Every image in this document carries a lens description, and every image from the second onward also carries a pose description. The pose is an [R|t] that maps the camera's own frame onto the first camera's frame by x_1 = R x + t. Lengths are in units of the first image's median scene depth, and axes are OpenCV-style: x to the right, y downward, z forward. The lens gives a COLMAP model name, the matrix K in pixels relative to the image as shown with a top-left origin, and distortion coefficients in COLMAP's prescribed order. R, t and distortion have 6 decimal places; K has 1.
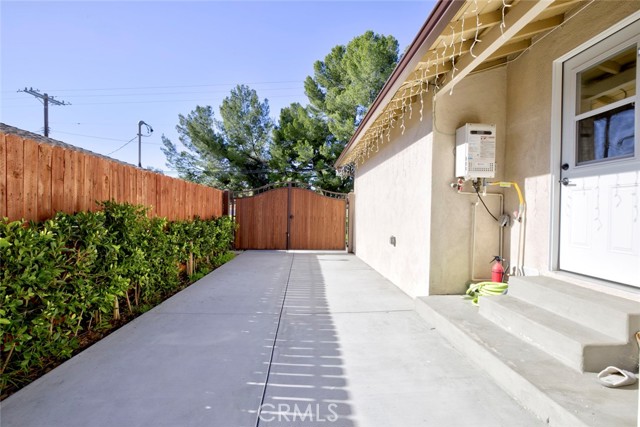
lens RADIAL K [[286.6, 0, 315.9], [0, 286.6, 213.0], [0, 0, 1]] dist [0.027903, -0.009930]
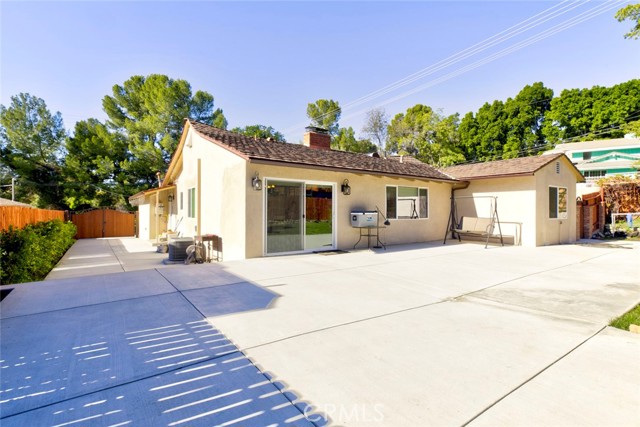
lens RADIAL K [[286.6, 0, 315.9], [0, 286.6, 213.0], [0, 0, 1]] dist [0.027903, -0.009930]
pose [[0.824355, -0.017600, 0.565799, -0.002709], [0.014579, 0.999845, 0.009860, -0.014187], [-0.565885, 0.000120, 0.824484, -0.440149]]
